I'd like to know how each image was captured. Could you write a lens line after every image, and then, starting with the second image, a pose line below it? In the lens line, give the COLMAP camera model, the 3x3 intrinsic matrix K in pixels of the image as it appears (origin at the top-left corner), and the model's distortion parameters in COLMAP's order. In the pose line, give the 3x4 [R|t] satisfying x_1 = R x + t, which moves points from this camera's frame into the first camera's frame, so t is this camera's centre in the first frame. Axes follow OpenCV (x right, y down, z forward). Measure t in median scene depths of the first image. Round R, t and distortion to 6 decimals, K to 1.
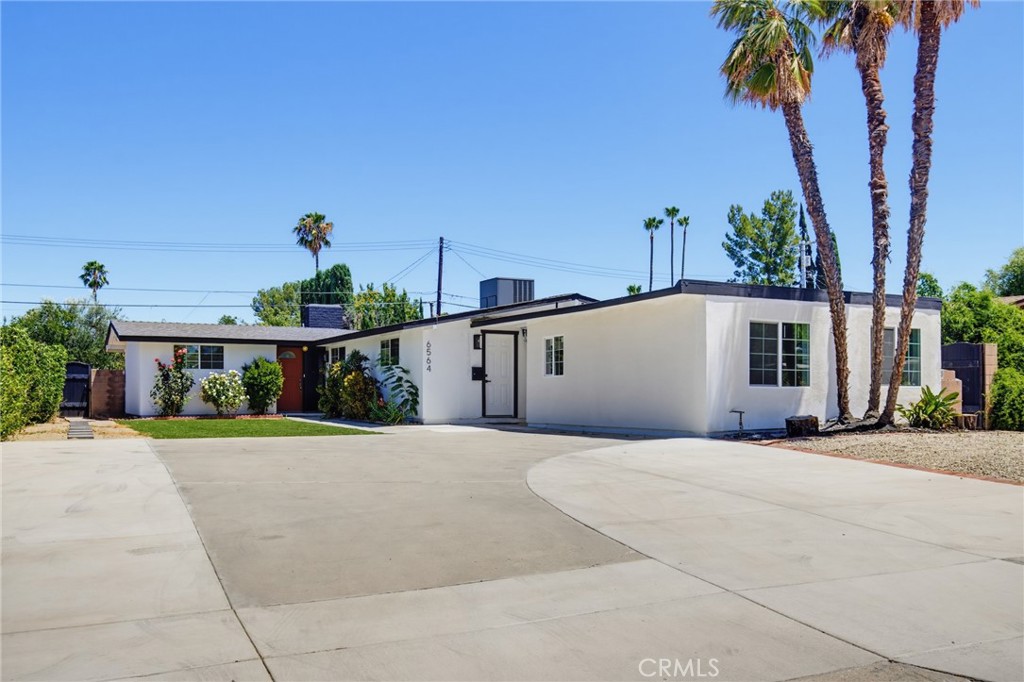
lens RADIAL K [[868.6, 0, 510.5], [0, 868.6, 351.4], [0, 0, 1]] dist [-0.042527, 0.001744]
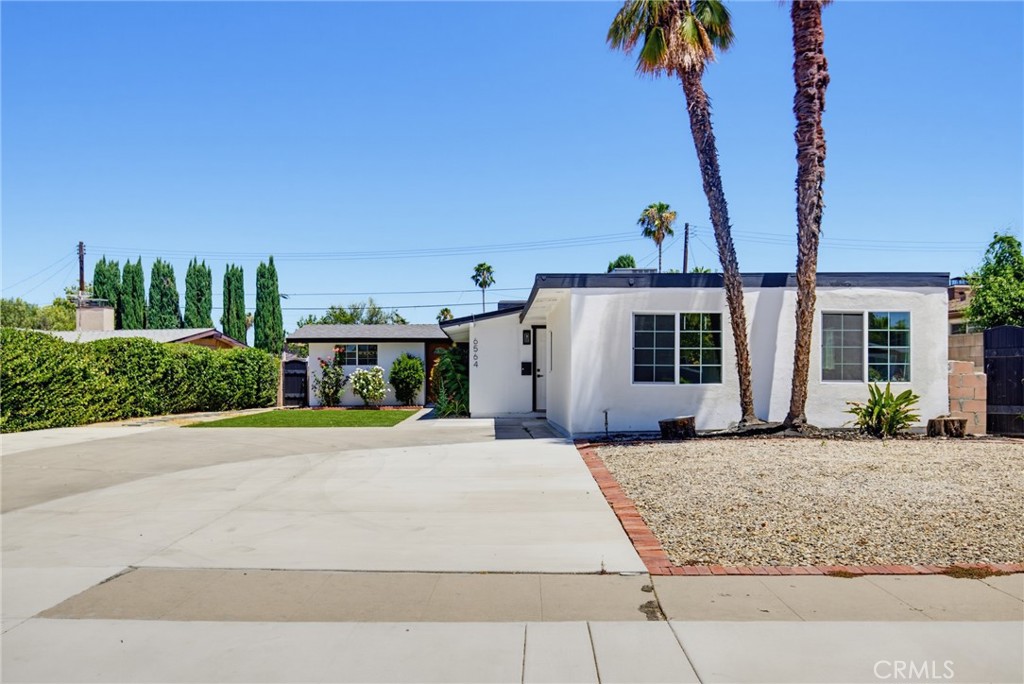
lens RADIAL K [[868.6, 0, 509.4], [0, 868.6, 349.1], [0, 0, 1]] dist [-0.042527, 0.001744]
pose [[0.893096, -0.020066, -0.449419, 0.398936], [0.026065, 0.999635, 0.007163, -0.004893], [0.449111, -0.018111, 0.893292, 0.078764]]
